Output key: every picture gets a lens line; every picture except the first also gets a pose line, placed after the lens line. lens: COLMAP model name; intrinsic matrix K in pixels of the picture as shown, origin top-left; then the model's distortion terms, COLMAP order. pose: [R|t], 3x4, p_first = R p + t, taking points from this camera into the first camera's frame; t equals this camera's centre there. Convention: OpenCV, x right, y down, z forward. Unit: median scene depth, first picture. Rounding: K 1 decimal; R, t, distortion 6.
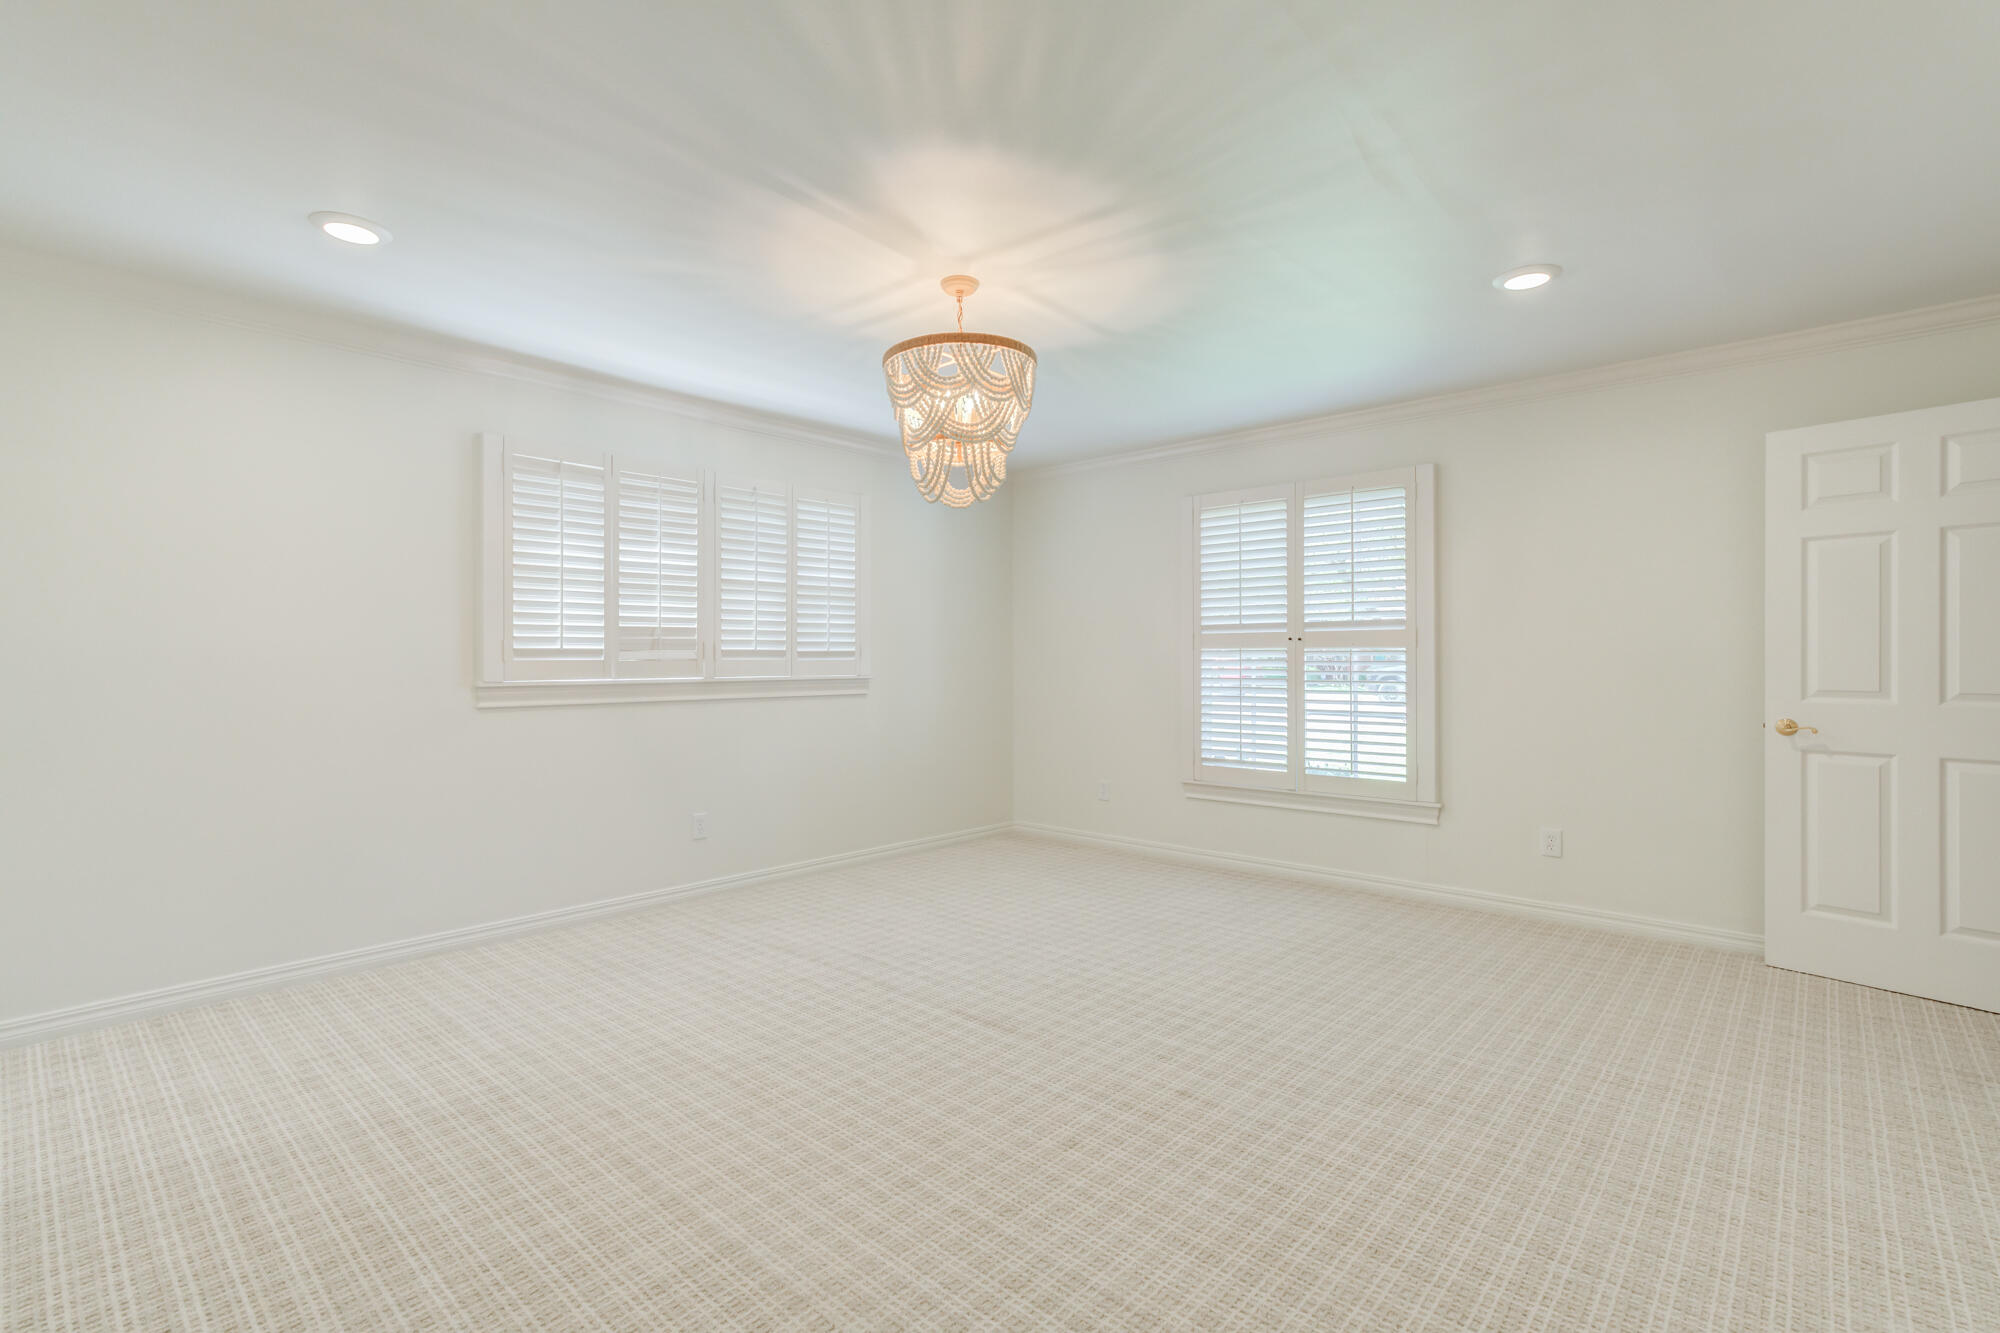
lens RADIAL K [[926.3, 0, 981.3], [0, 926.3, 659.5], [0, 0, 1]] dist [-0.010997, 0.009781]
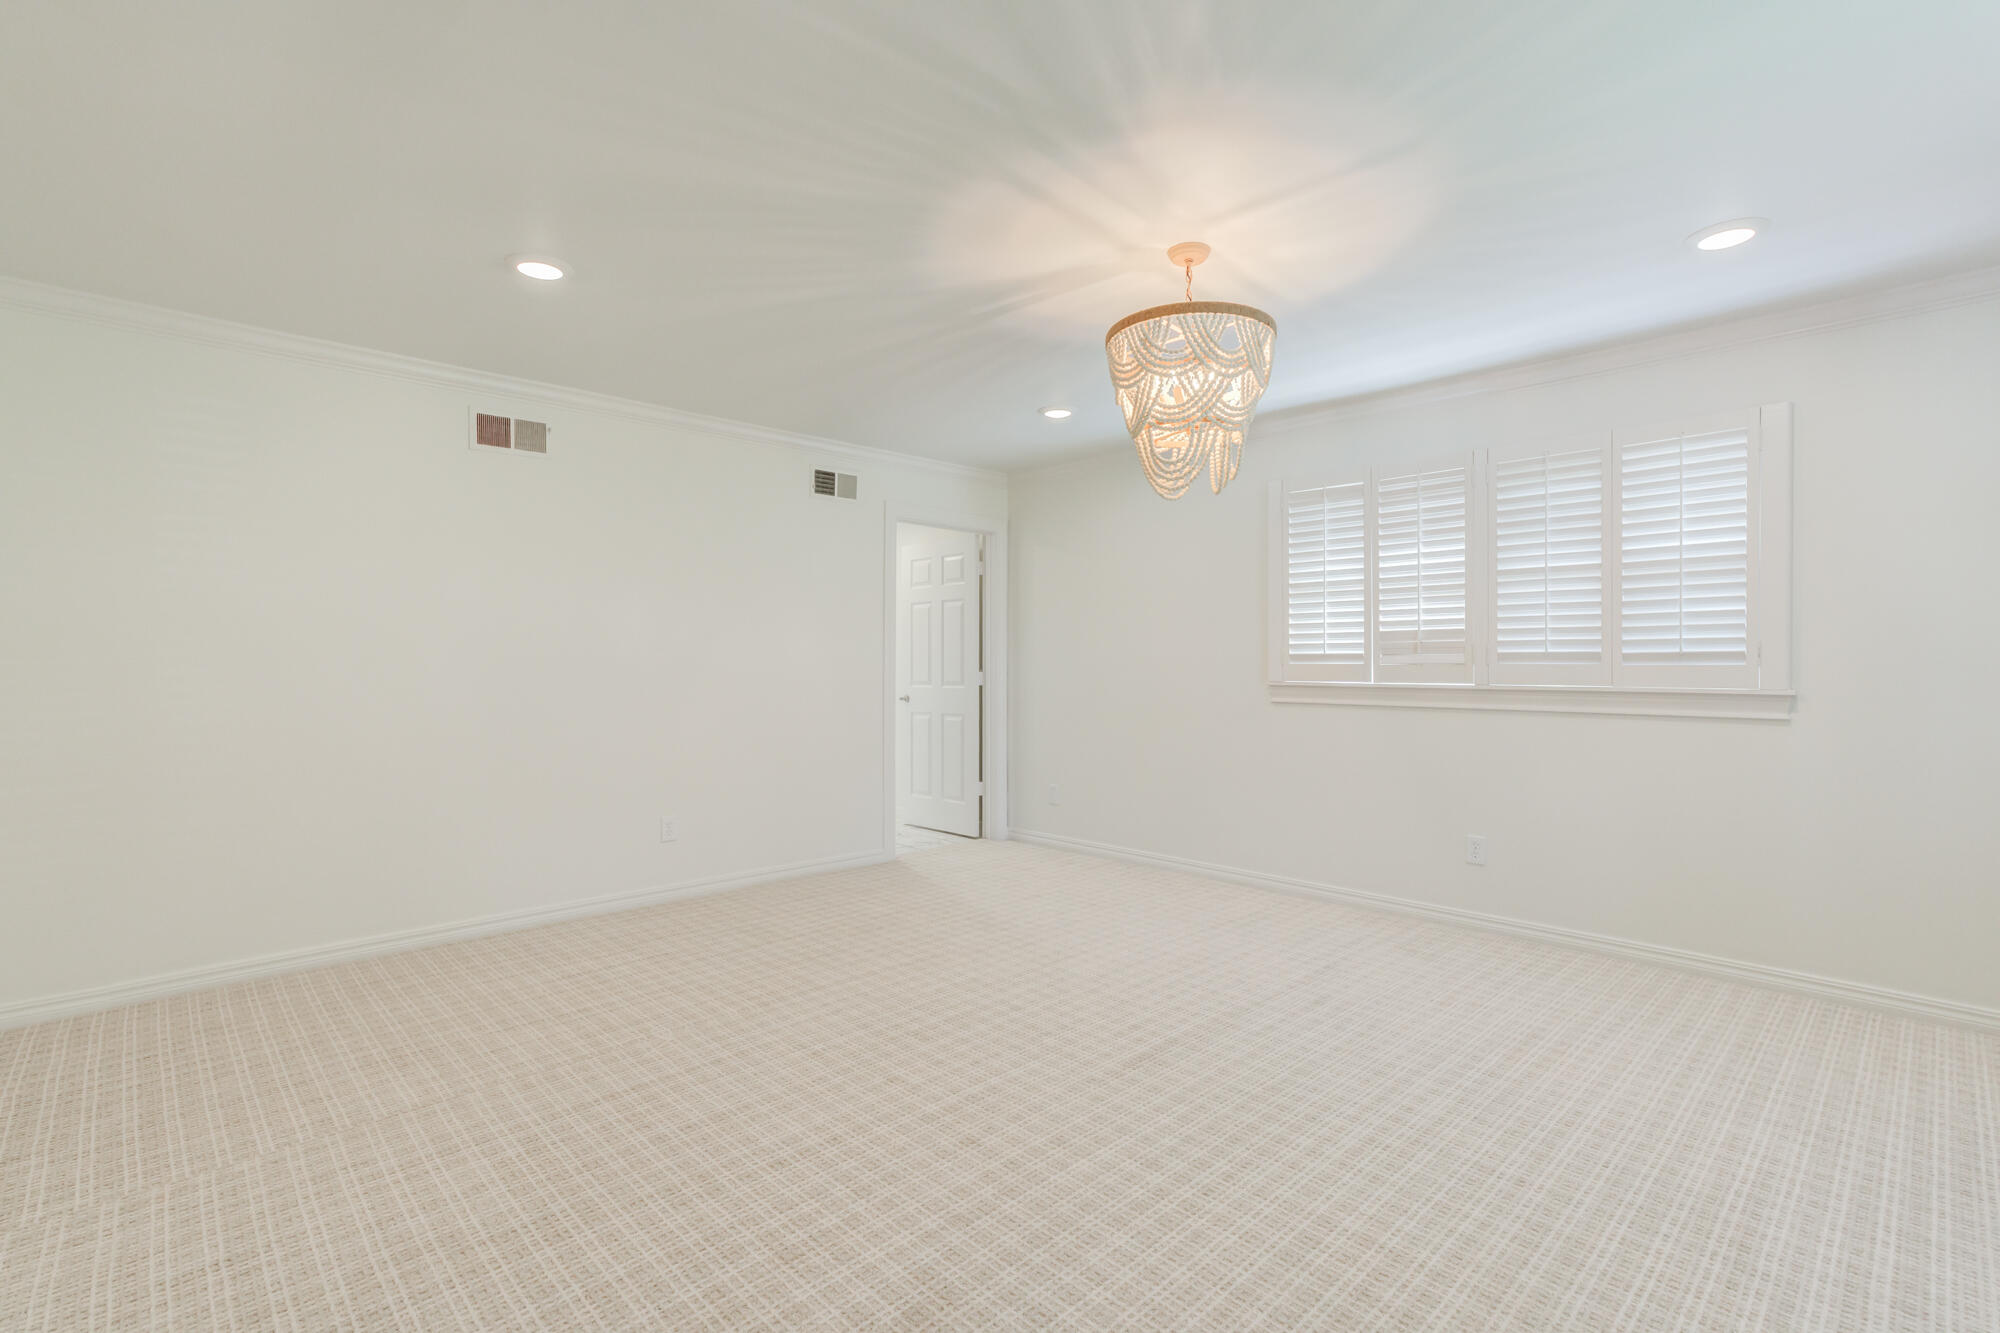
lens RADIAL K [[926.3, 0, 998.2], [0, 926.3, 667.3], [0, 0, 1]] dist [-0.010997, 0.009781]
pose [[-0.064487, 0.005717, -0.997902, 0.670370], [-0.001454, 0.999982, 0.005822, -0.001251], [0.997918, 0.001827, -0.064477, 0.647996]]
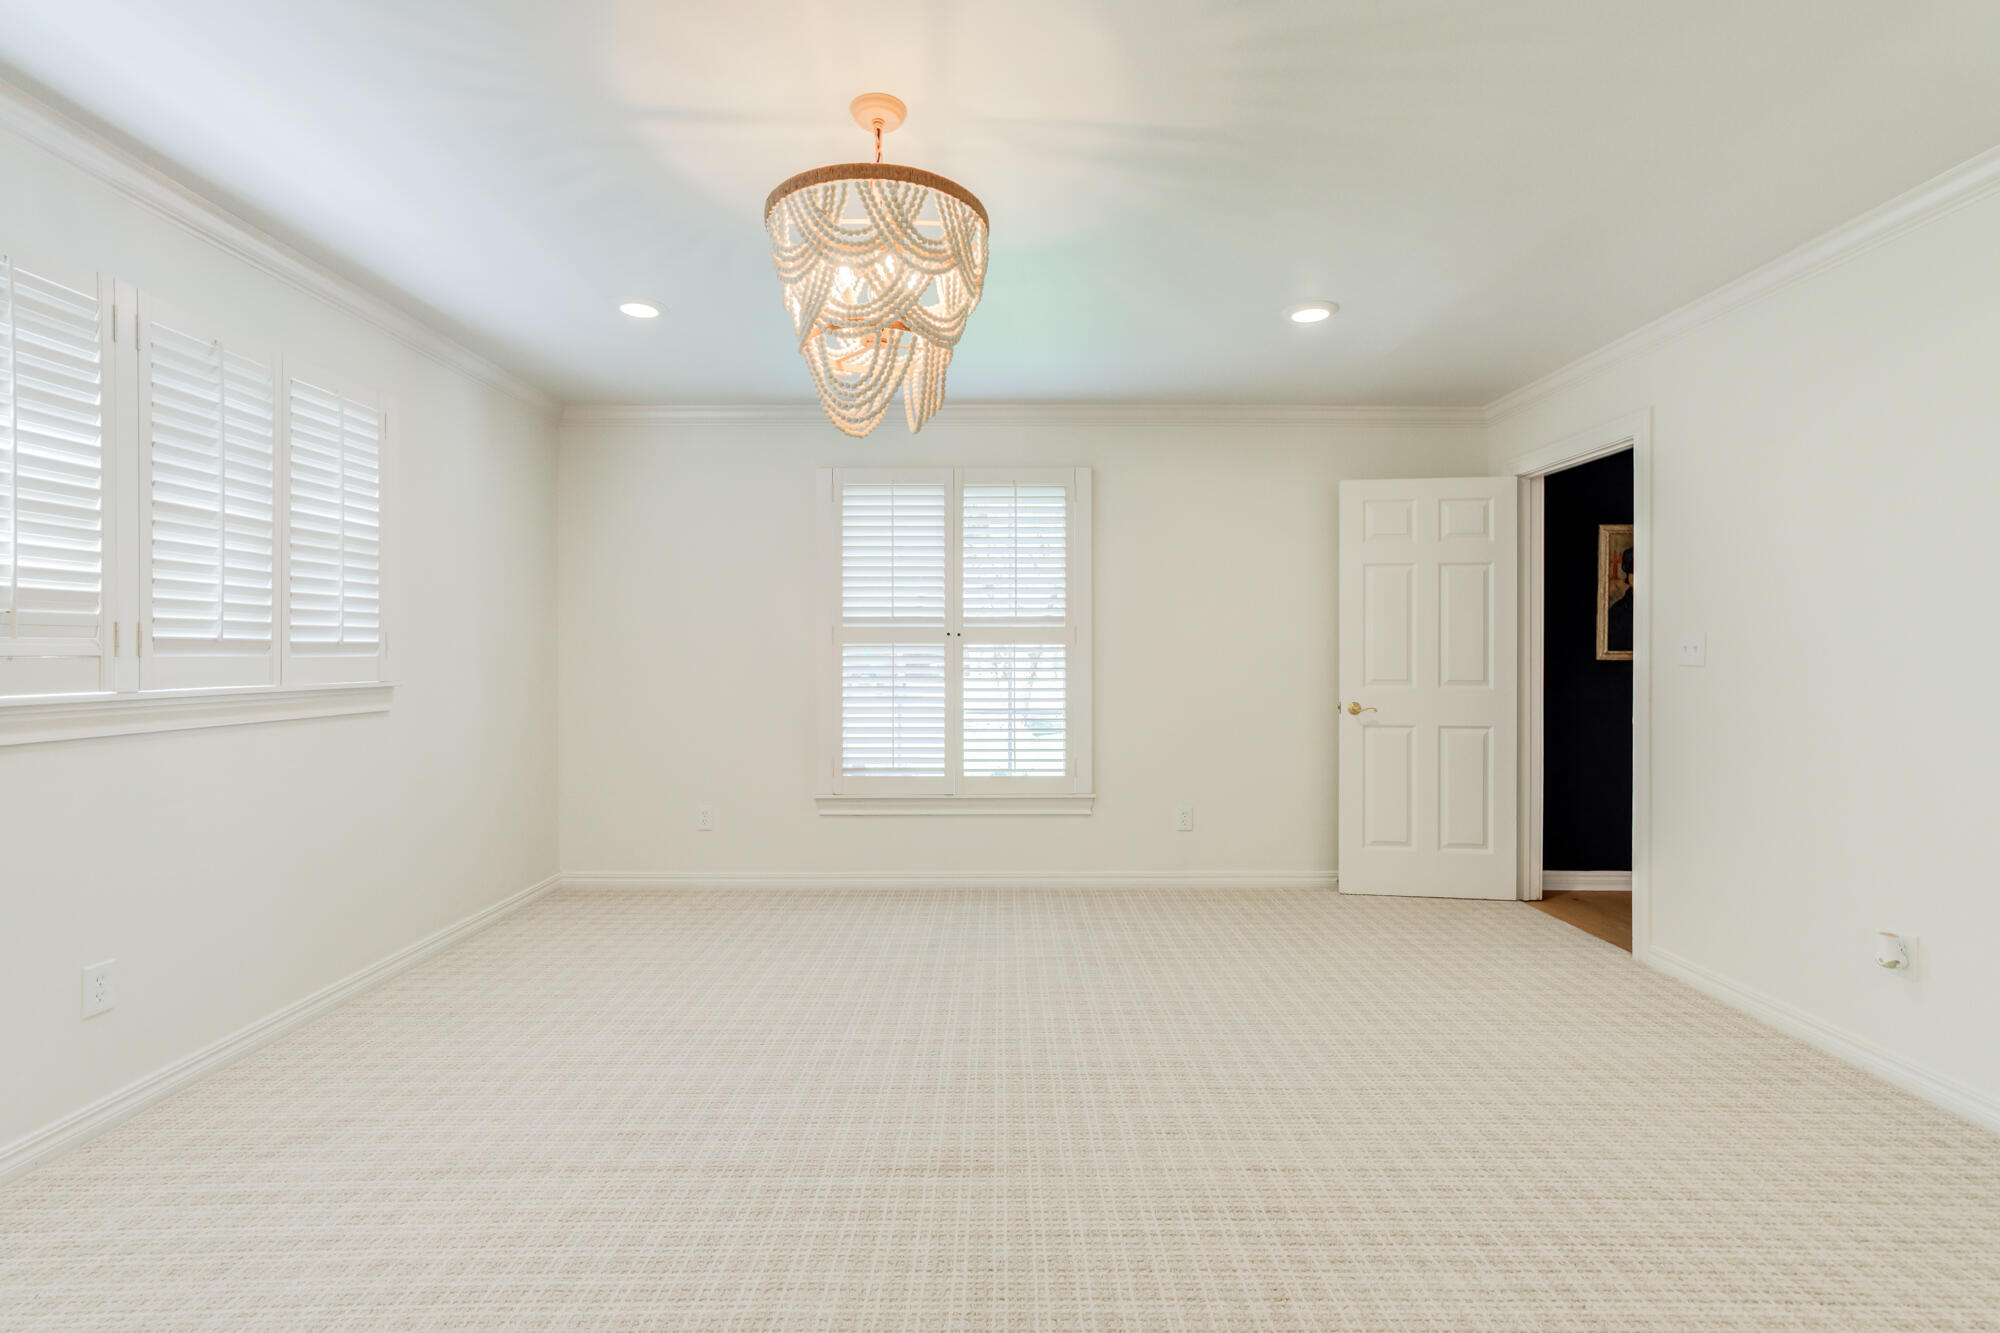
lens RADIAL K [[926.3, 0, 1000.3], [0, 926.3, 657.0], [0, 0, 1]] dist [-0.010997, 0.009781]
pose [[0.729683, -0.000307, 0.683785, -0.316998], [-0.000553, 0.999999, 0.001040, -0.000315], [-0.683785, -0.001137, 0.729683, 0.324358]]
